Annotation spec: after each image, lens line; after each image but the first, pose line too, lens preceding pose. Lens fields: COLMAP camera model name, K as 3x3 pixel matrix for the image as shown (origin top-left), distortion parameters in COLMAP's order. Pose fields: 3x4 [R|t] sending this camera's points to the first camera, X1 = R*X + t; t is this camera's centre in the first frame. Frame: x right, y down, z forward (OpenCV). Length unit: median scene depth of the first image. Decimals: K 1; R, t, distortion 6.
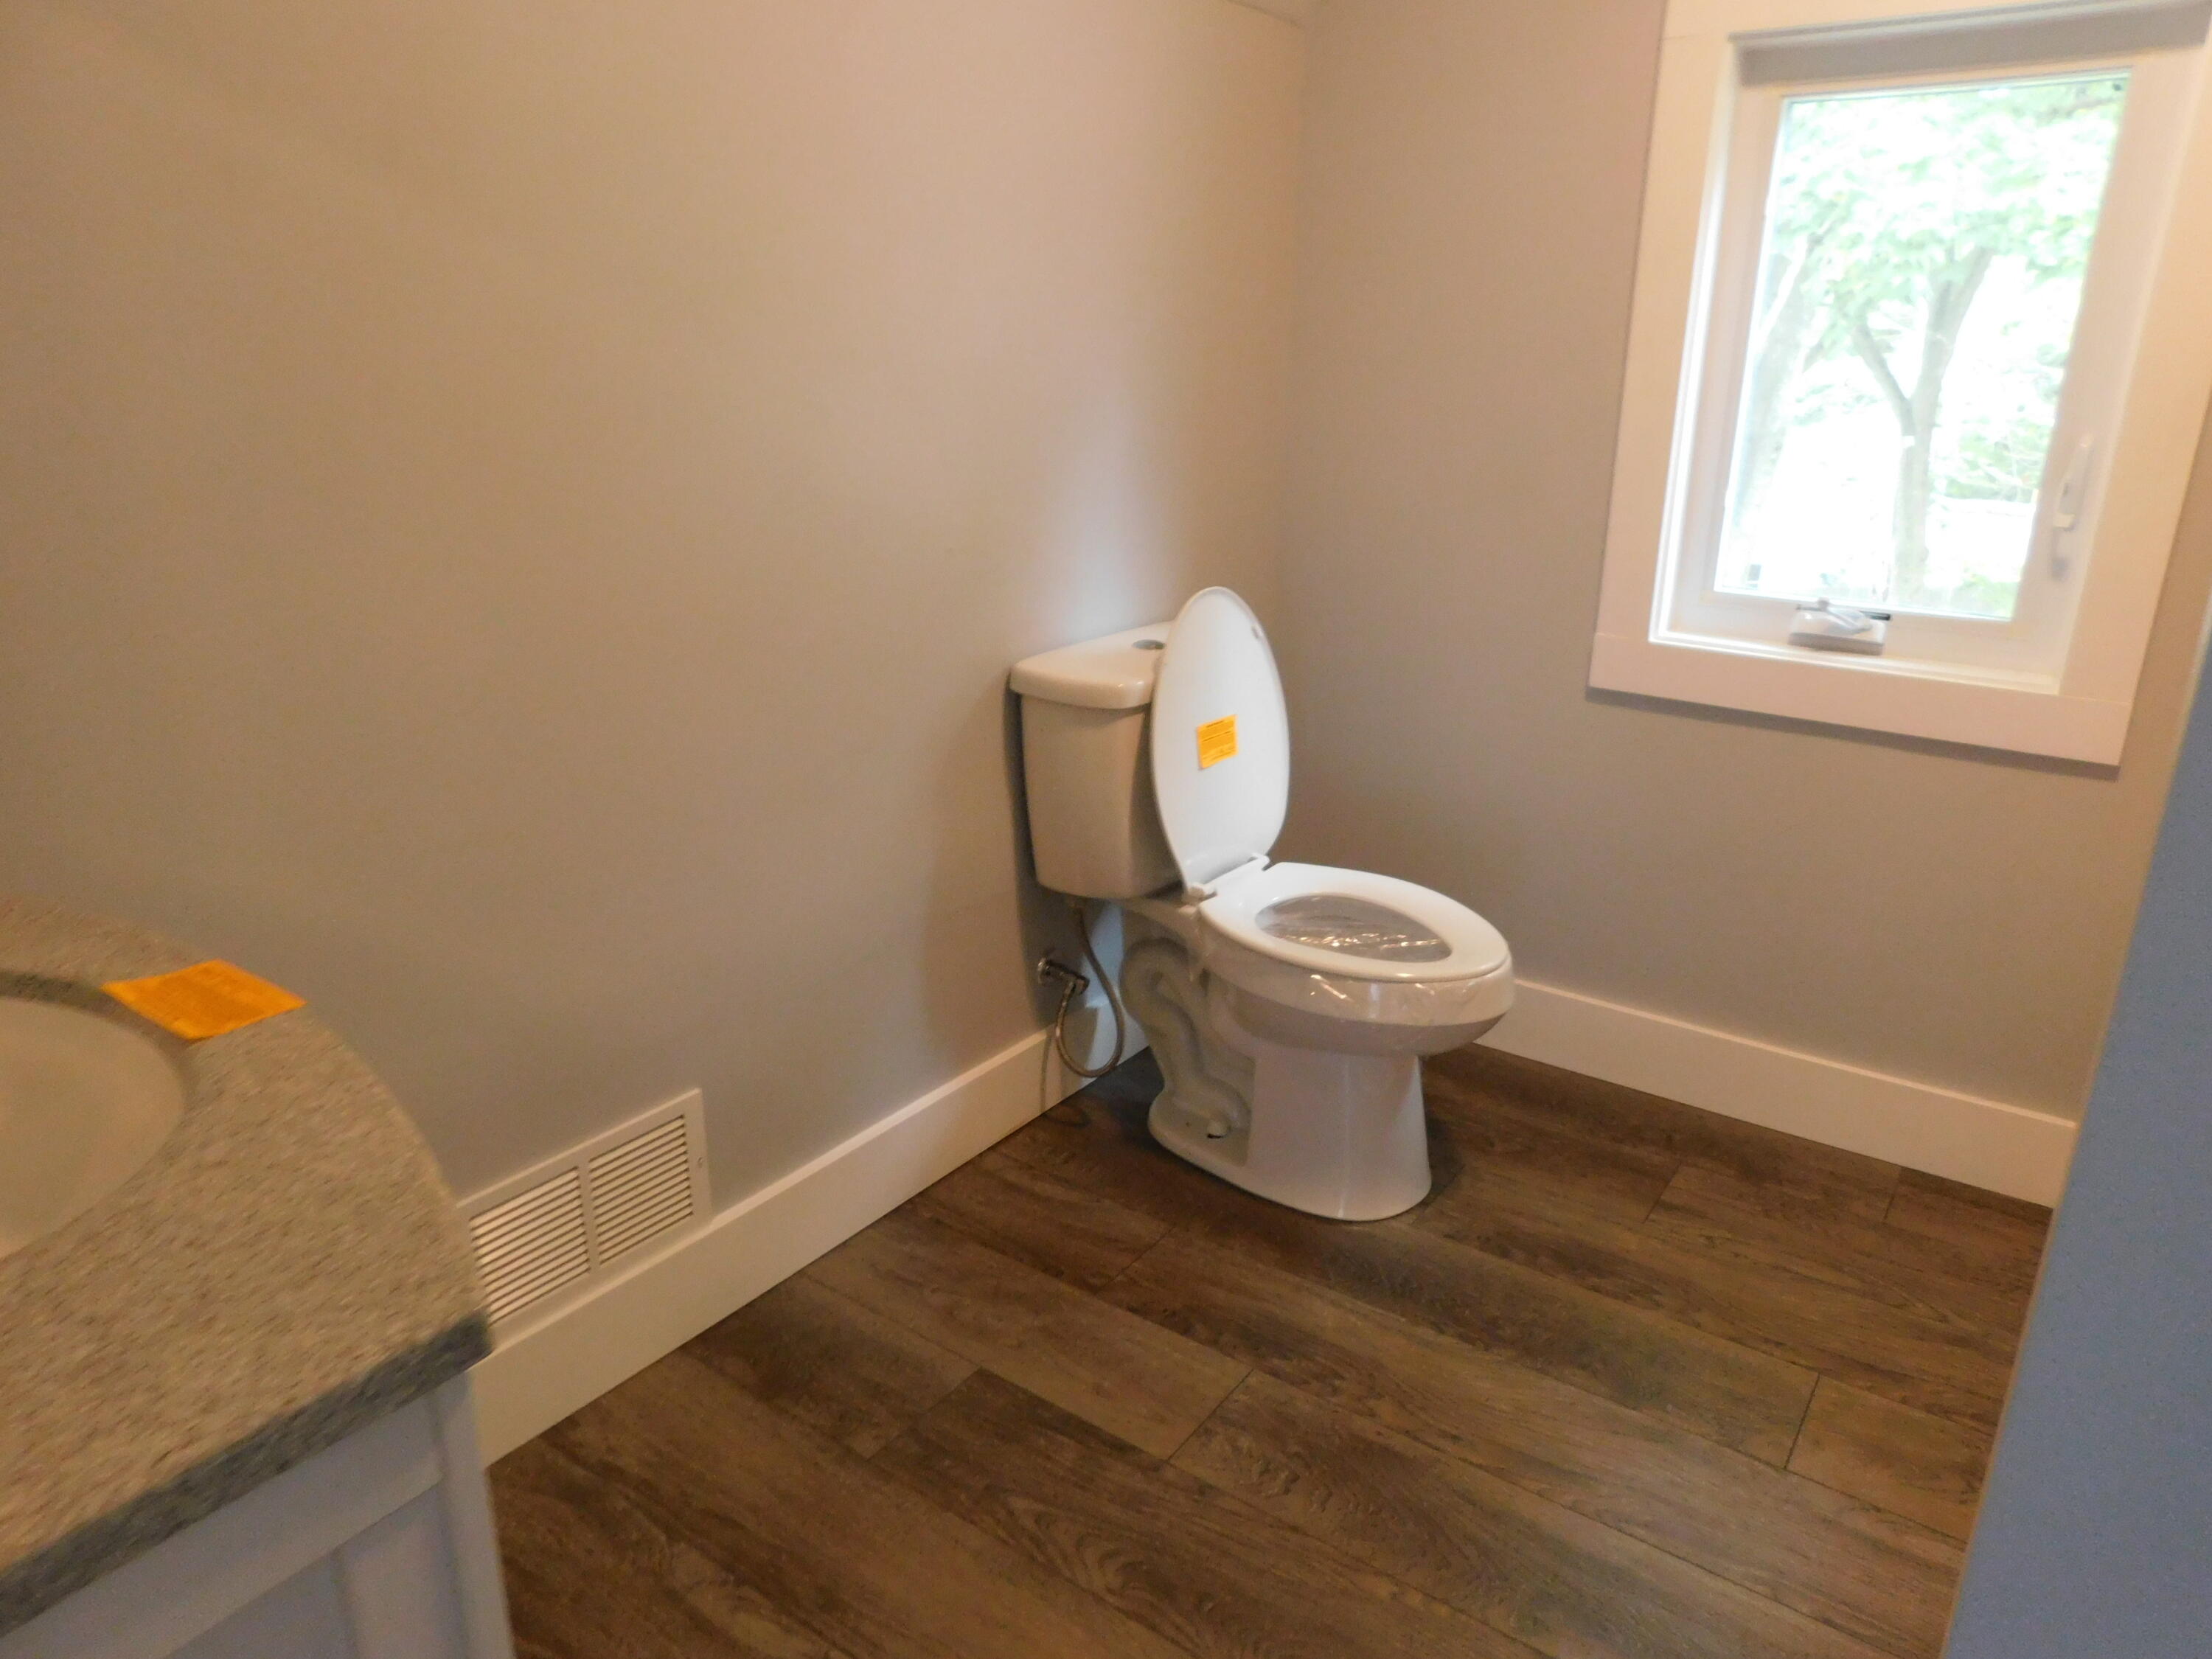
lens RADIAL K [[1468.2, 0, 1105.5], [0, 1468.2, 830.5], [0, 0, 1]] dist [-0.057469, 0.045534]
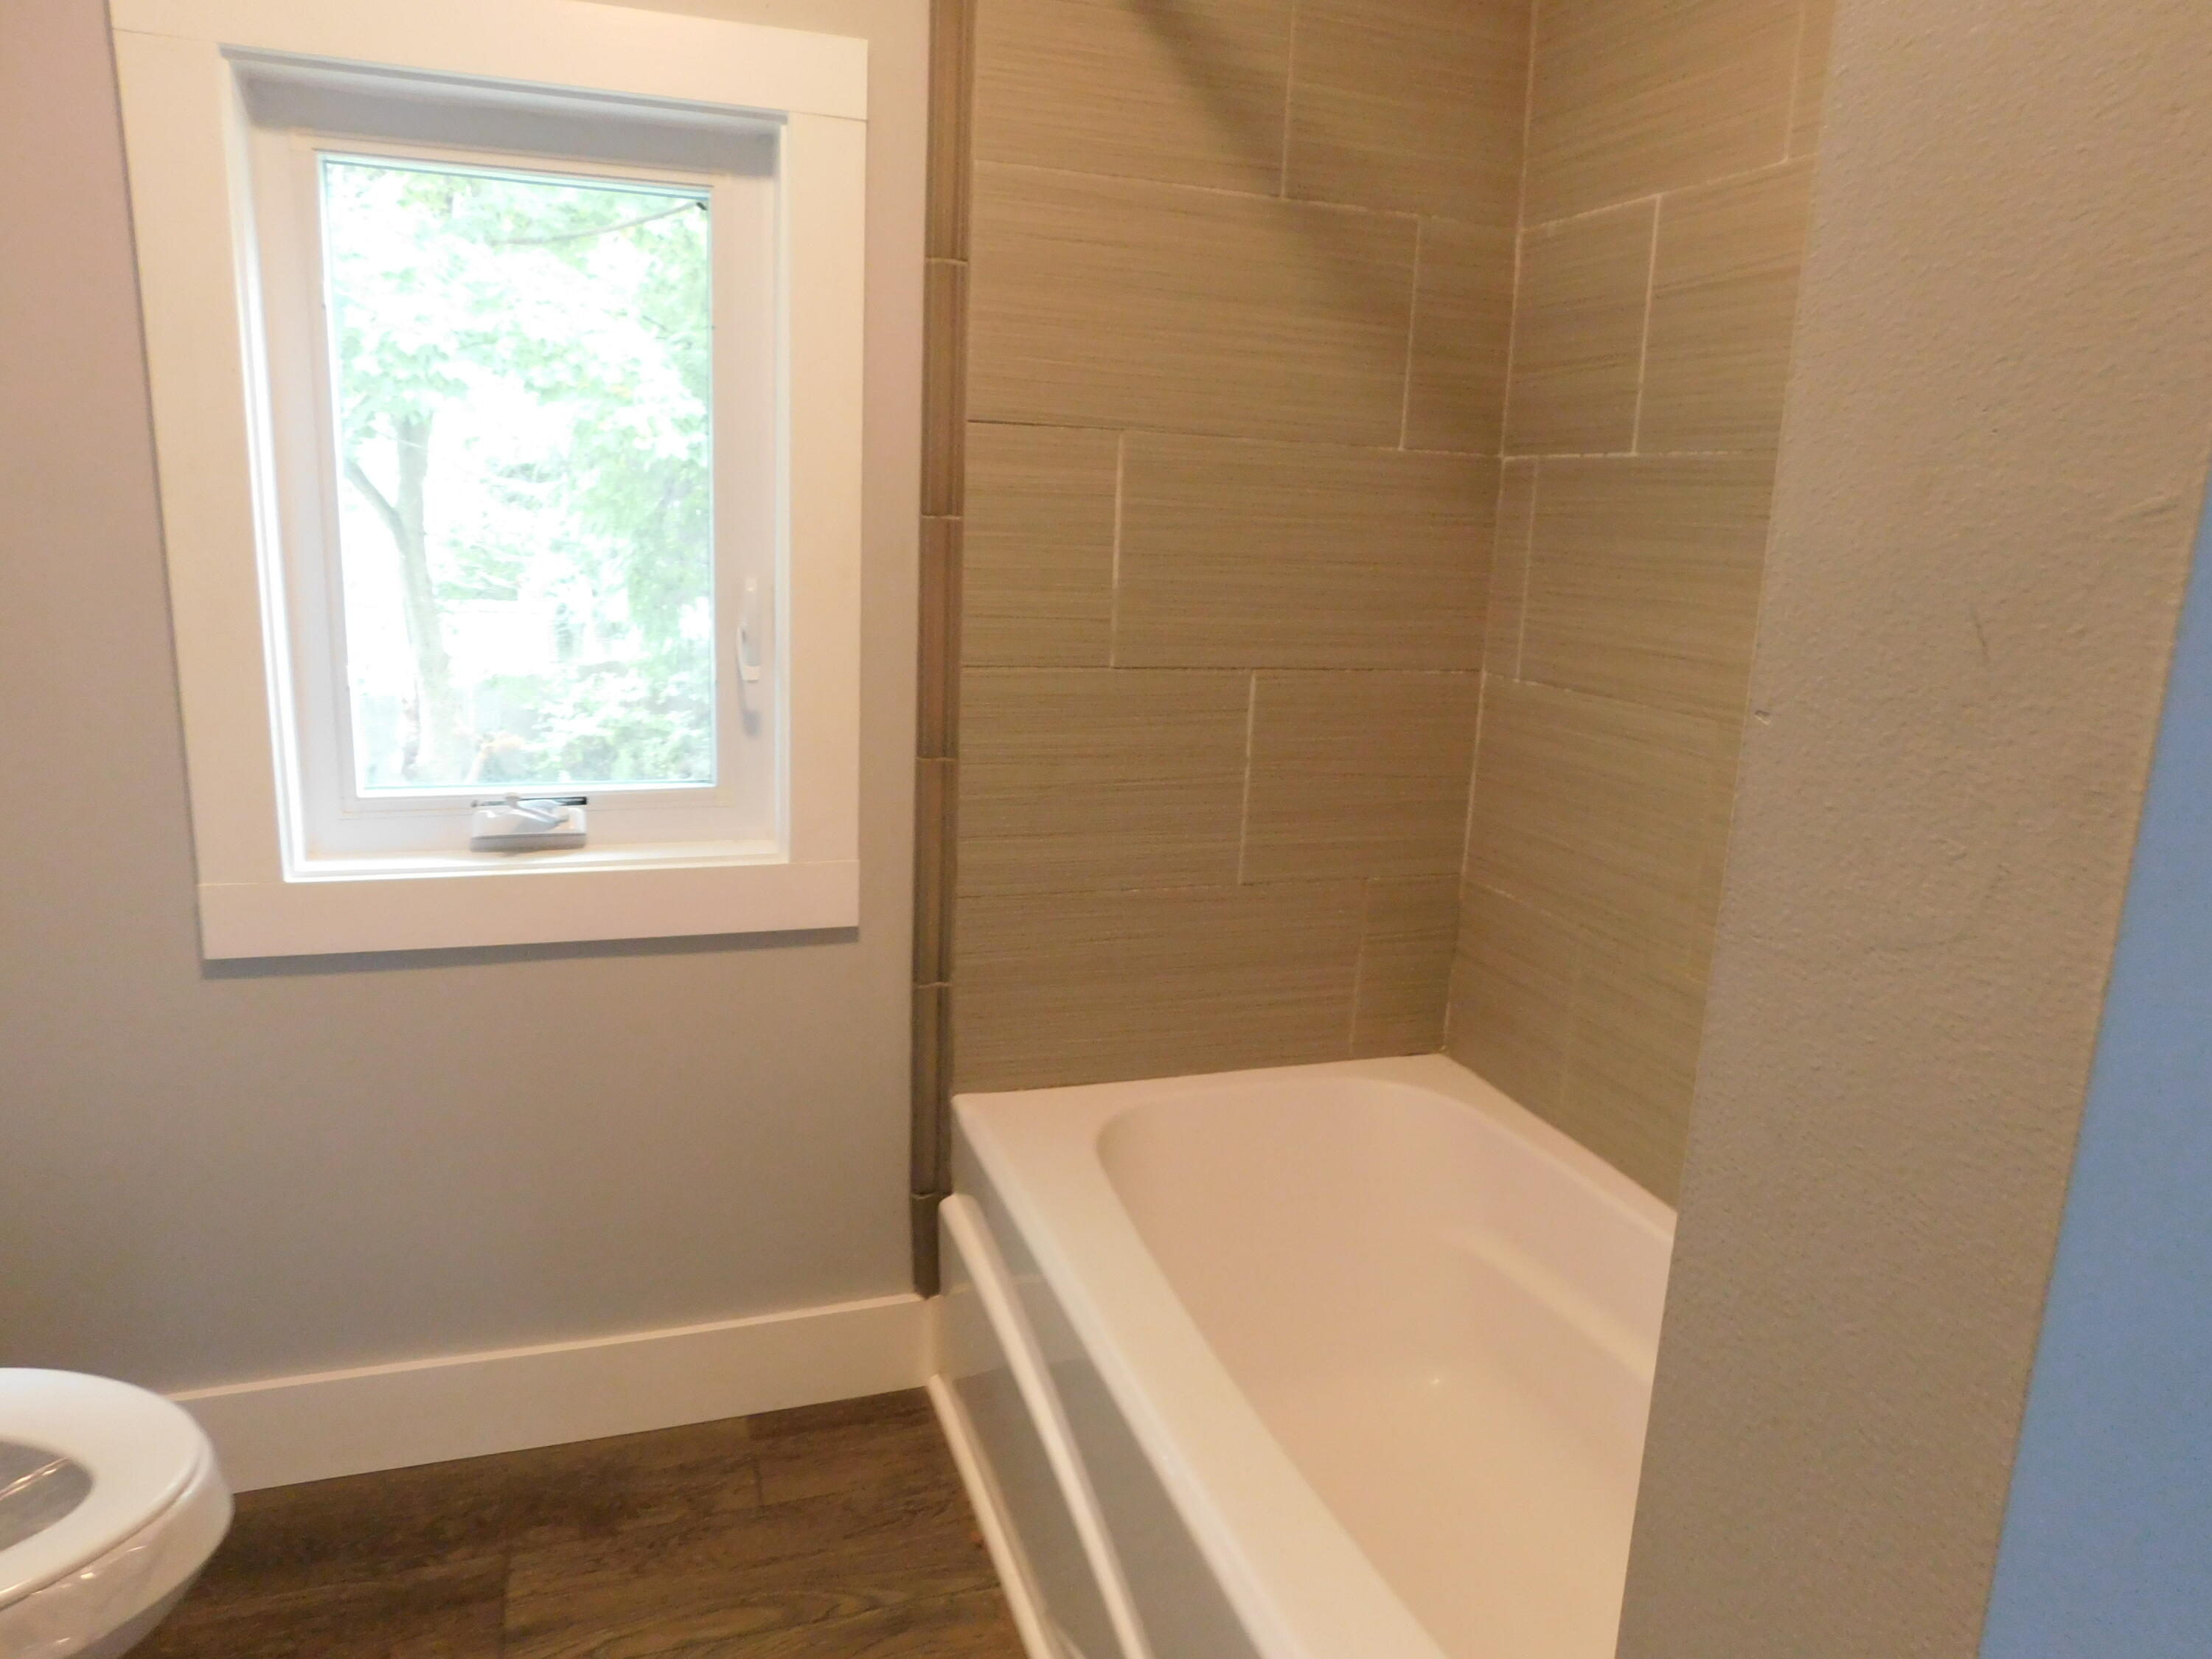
lens RADIAL K [[1468.2, 0, 1112.9], [0, 1468.2, 827.7], [0, 0, 1]] dist [-0.057469, 0.045534]
pose [[0.581283, -0.170005, 0.795744, 0.051719], [0.226208, 0.973144, 0.042663, -0.097890], [-0.781627, 0.155205, 0.604128, 0.261142]]
